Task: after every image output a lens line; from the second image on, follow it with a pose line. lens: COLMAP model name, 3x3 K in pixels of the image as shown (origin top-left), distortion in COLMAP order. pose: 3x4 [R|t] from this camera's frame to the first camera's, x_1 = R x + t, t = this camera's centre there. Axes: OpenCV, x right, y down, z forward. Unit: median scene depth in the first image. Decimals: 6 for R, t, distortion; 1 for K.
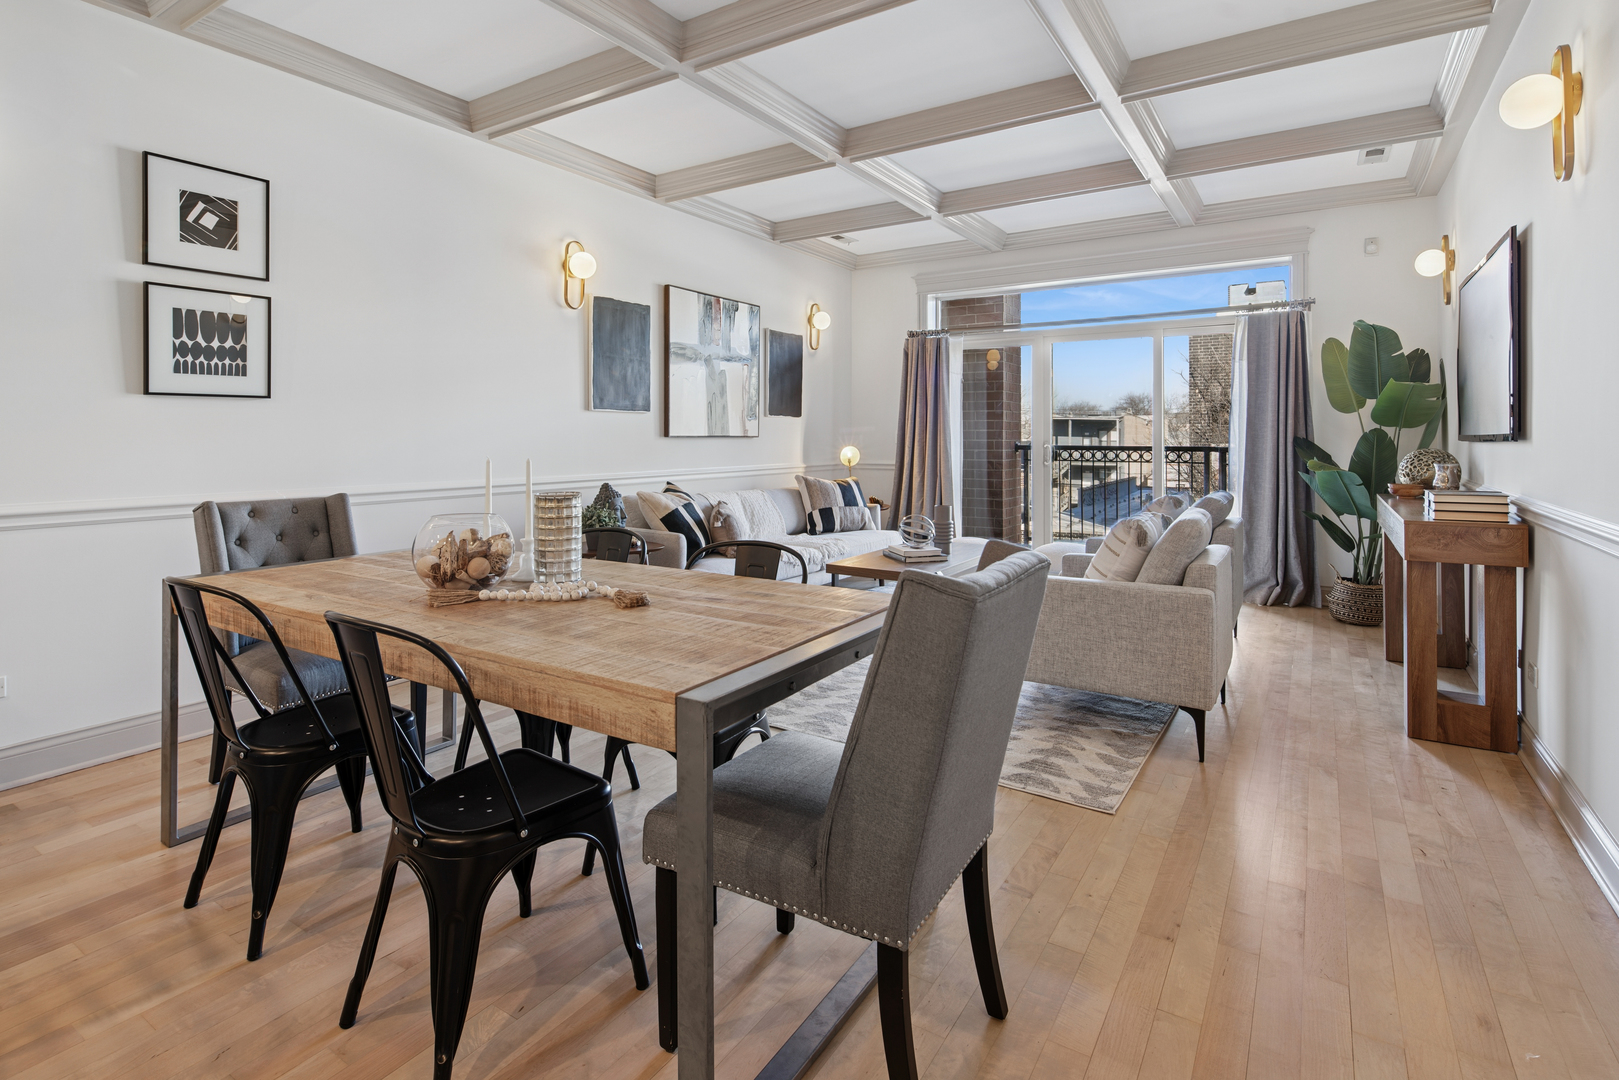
lens RADIAL K [[797.0, 0, 803.3], [0, 797.0, 439.1], [0, 0, 1]] dist [0.011383, -0.005108]
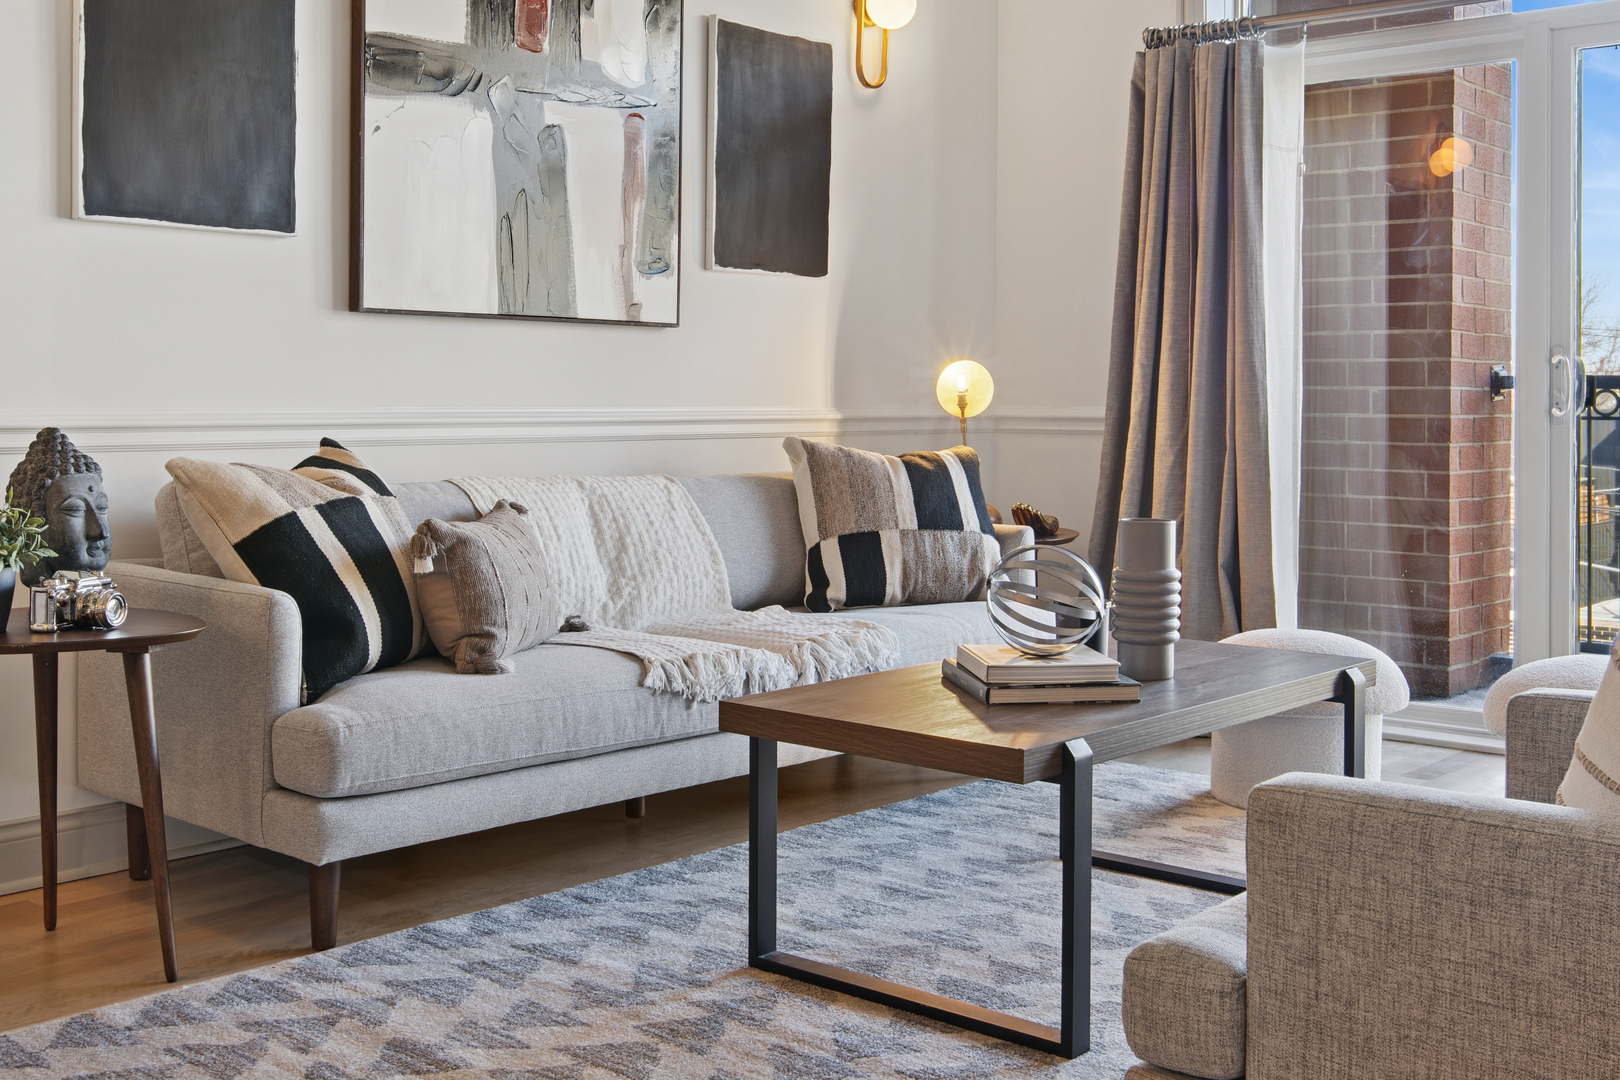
lens RADIAL K [[1804.8, 0, 795.5], [0, 1804.8, 404.1], [0, 0, 1]] dist [-0.002213, 0.000000]
pose [[0.989052, 0.005503, -0.147467, 0.142977], [-0.005649, 0.999984, -0.000572, 0.040539], [0.147462, 0.001399, 0.989067, 0.299338]]
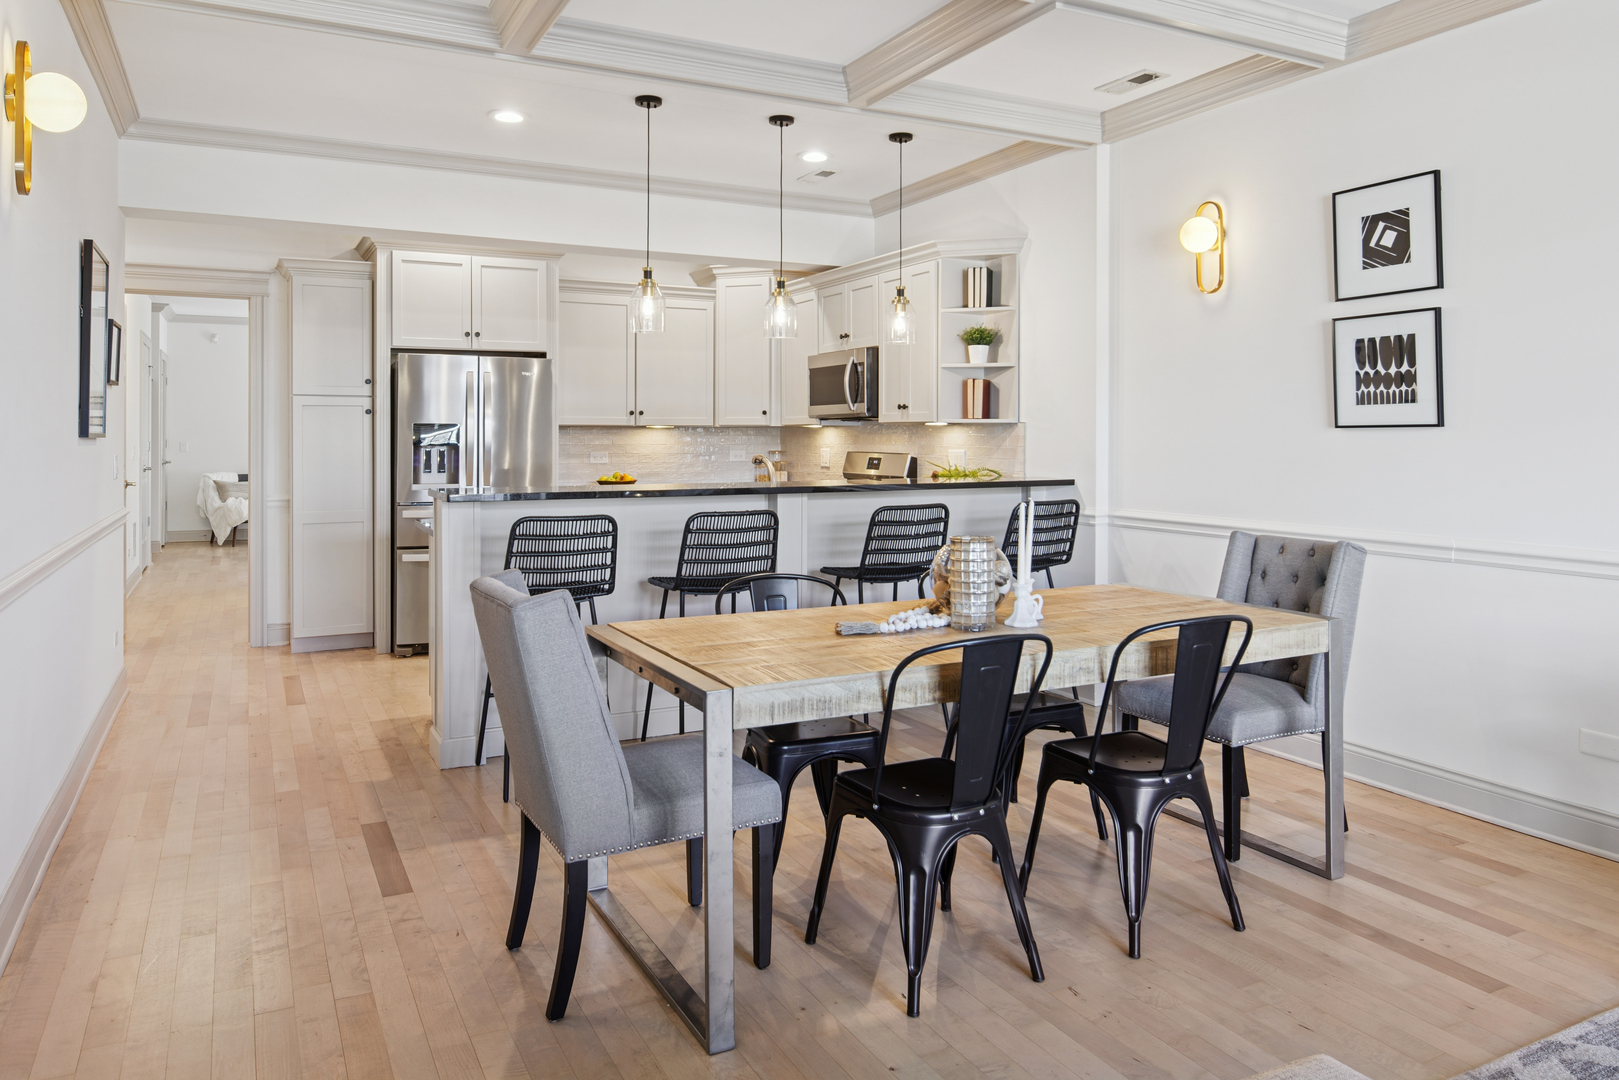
lens RADIAL K [[1110.6, 0, 803.5], [0, 1110.6, 432.8], [0, 0, 1]] dist [-0.005064, -0.009196]
pose [[-0.504990, -0.002019, -0.863123, 0.470076], [-0.004304, 0.999991, 0.000180, -0.029012], [0.863115, 0.003806, -0.504994, 0.700461]]
